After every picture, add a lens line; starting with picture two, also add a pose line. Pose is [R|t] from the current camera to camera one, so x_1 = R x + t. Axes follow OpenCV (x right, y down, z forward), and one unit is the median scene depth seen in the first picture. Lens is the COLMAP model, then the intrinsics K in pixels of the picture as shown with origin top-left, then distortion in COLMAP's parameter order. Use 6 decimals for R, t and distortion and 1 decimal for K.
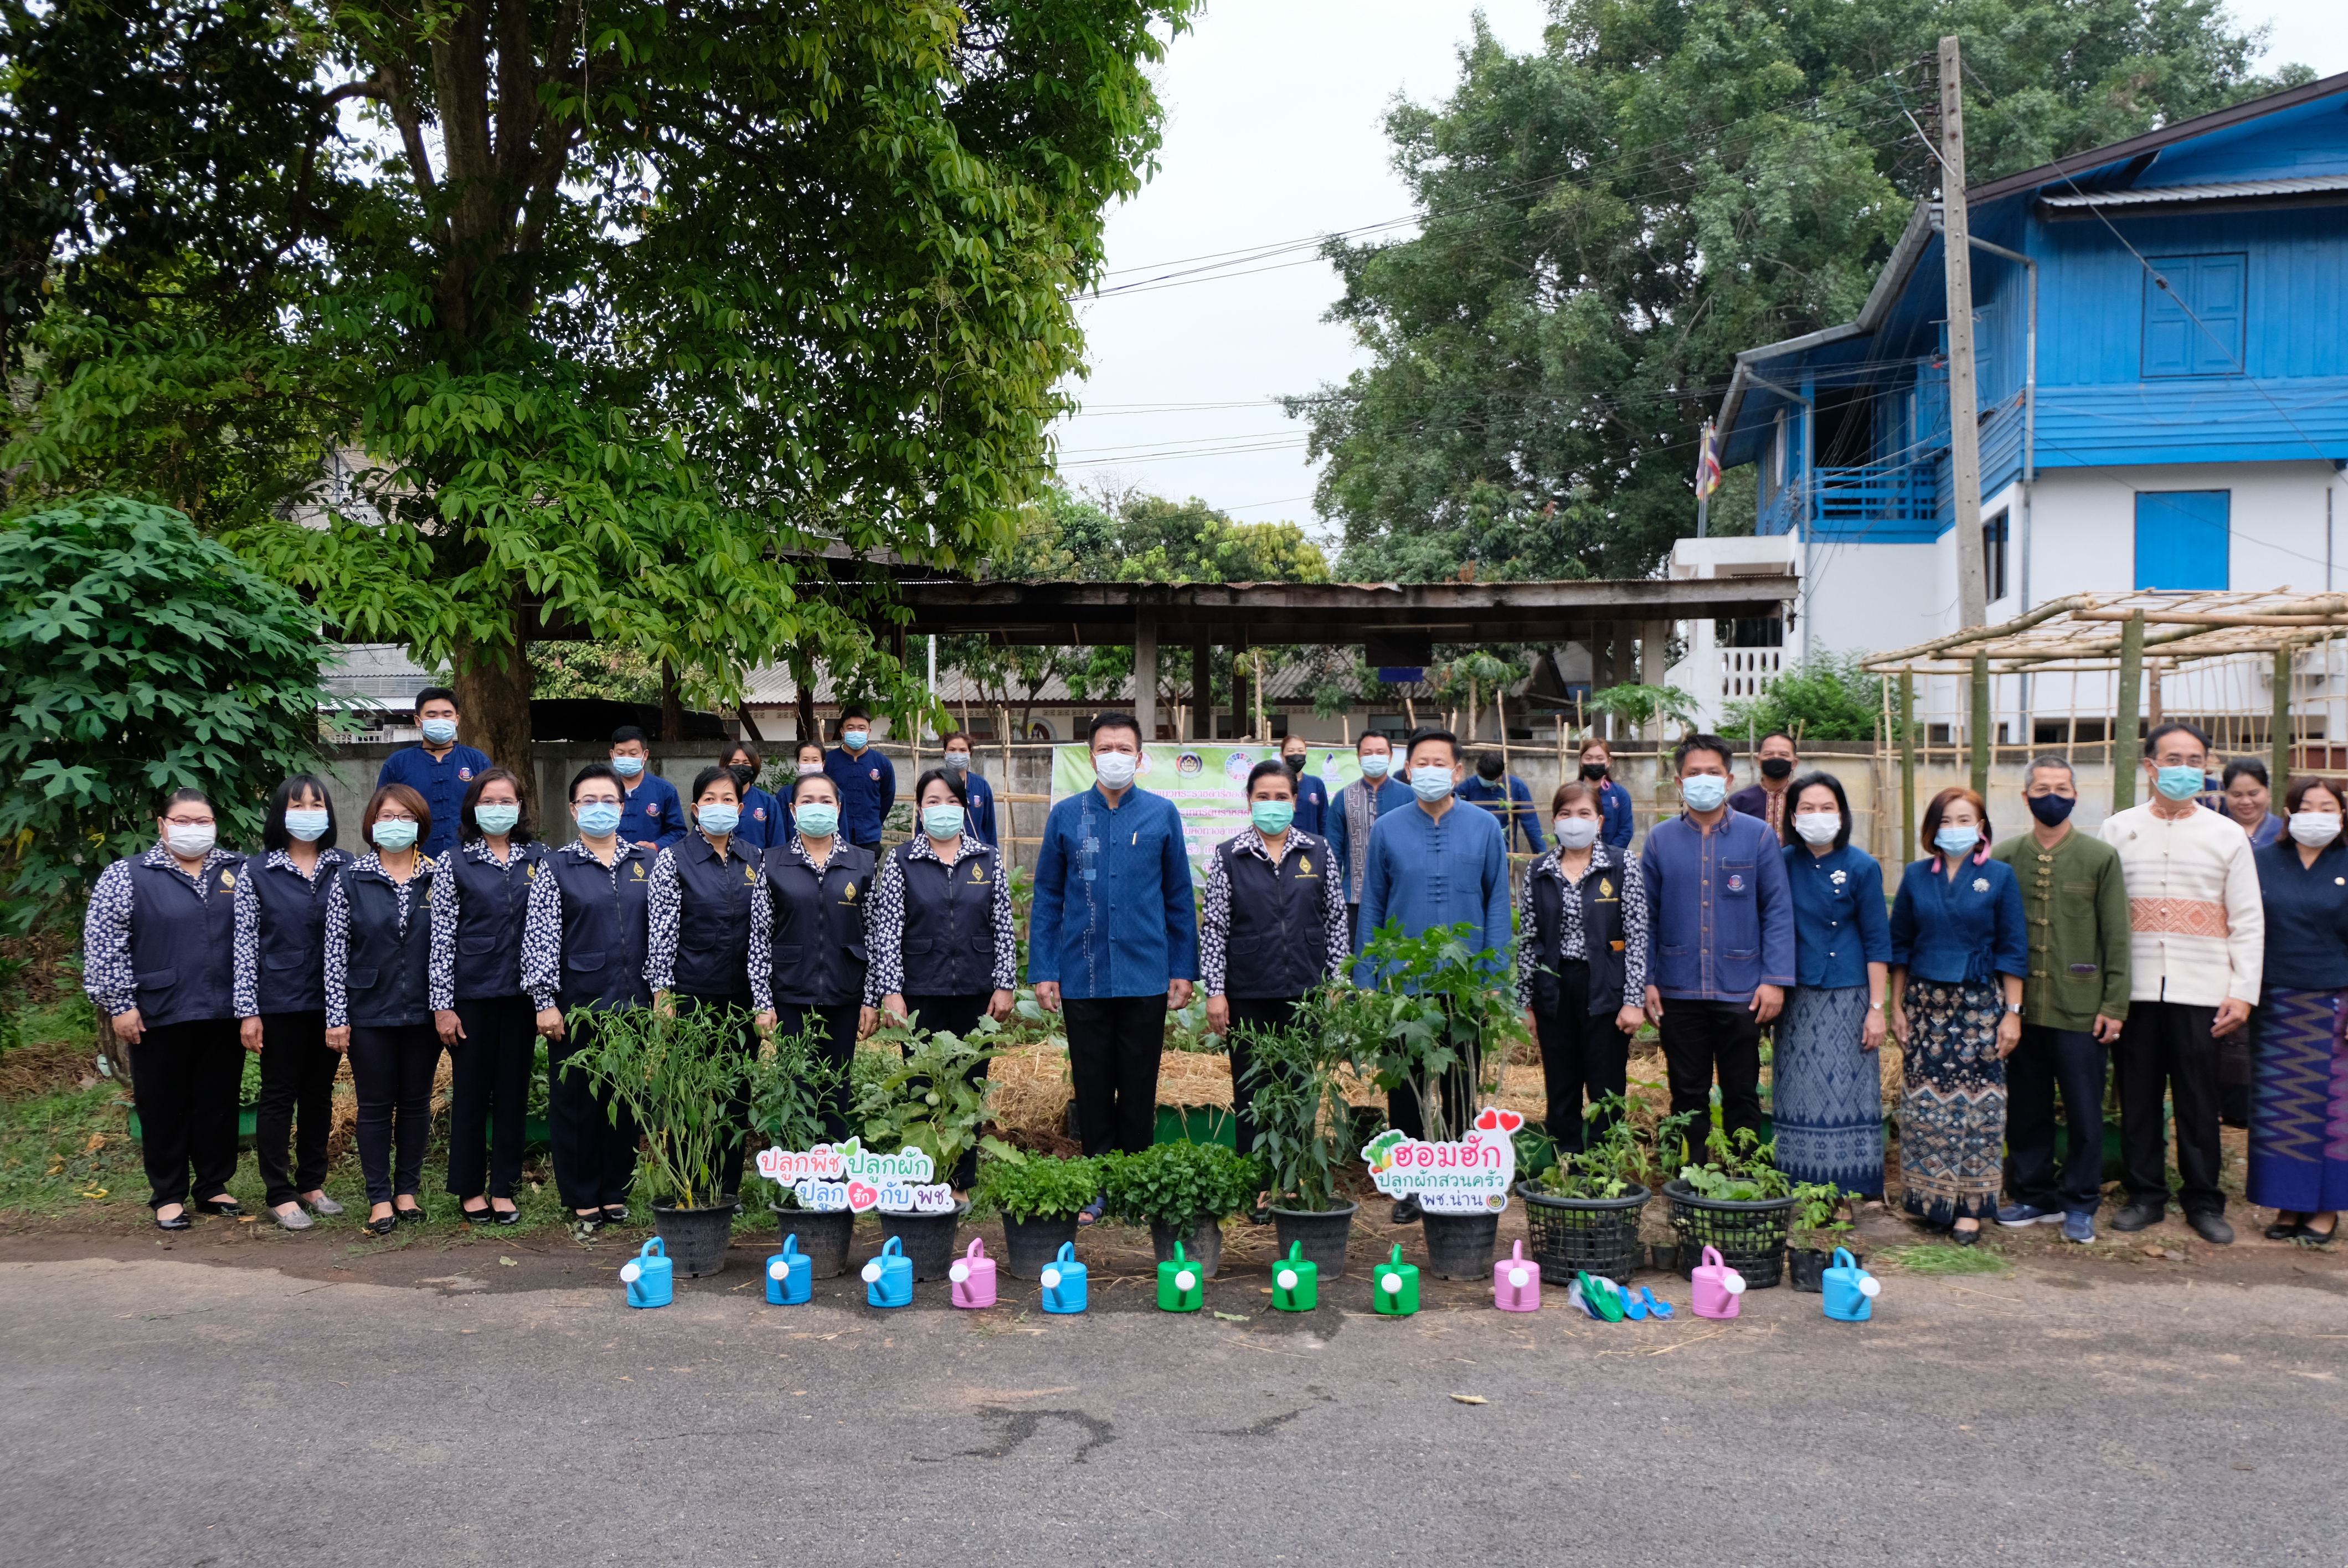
lens RADIAL K [[2106.2, 0, 1174.0], [0, 2106.2, 784.0], [0, 0, 1]] dist [0.079919, 0.006892]
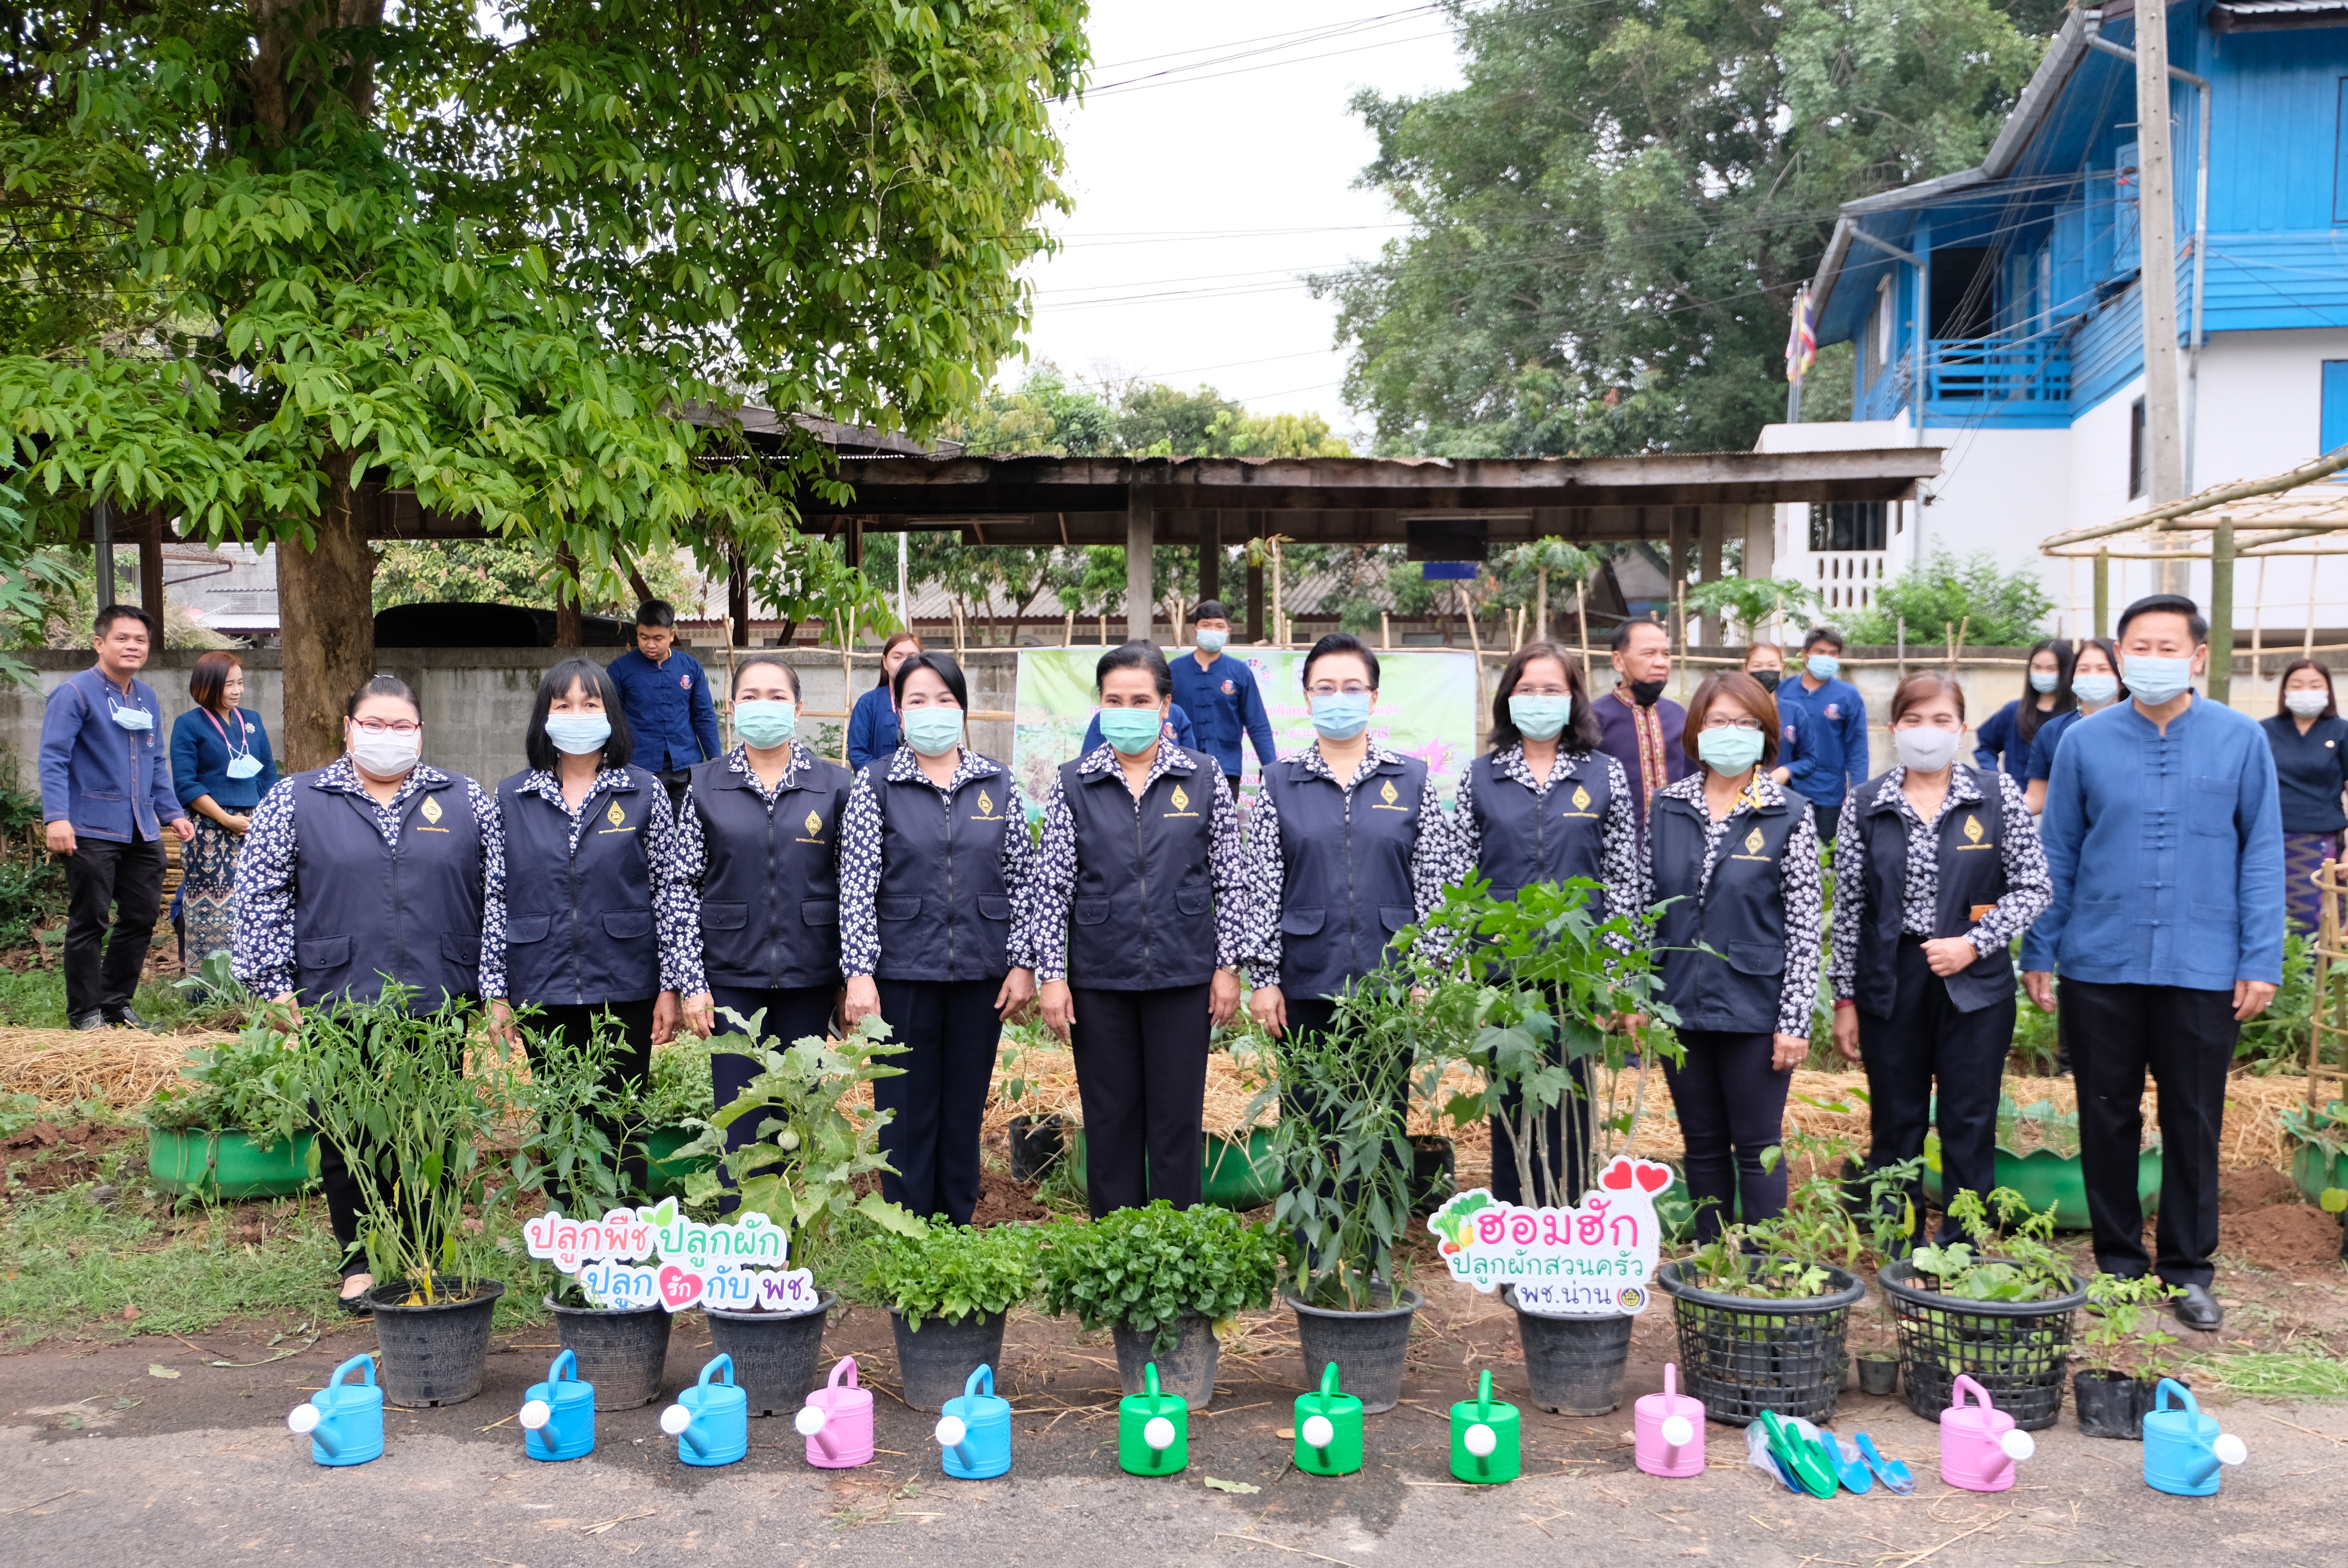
lens RADIAL K [[2301.0, 0, 1174.0], [0, 2301.0, 784.0], [0, 0, 1]] dist [0.165471, -0.009537]
pose [[0.999988, 0.000960, -0.004792, 0.005100], [-0.000819, 0.999570, 0.029325, 0.006220], [0.004819, -0.029321, 0.999558, 0.116019]]
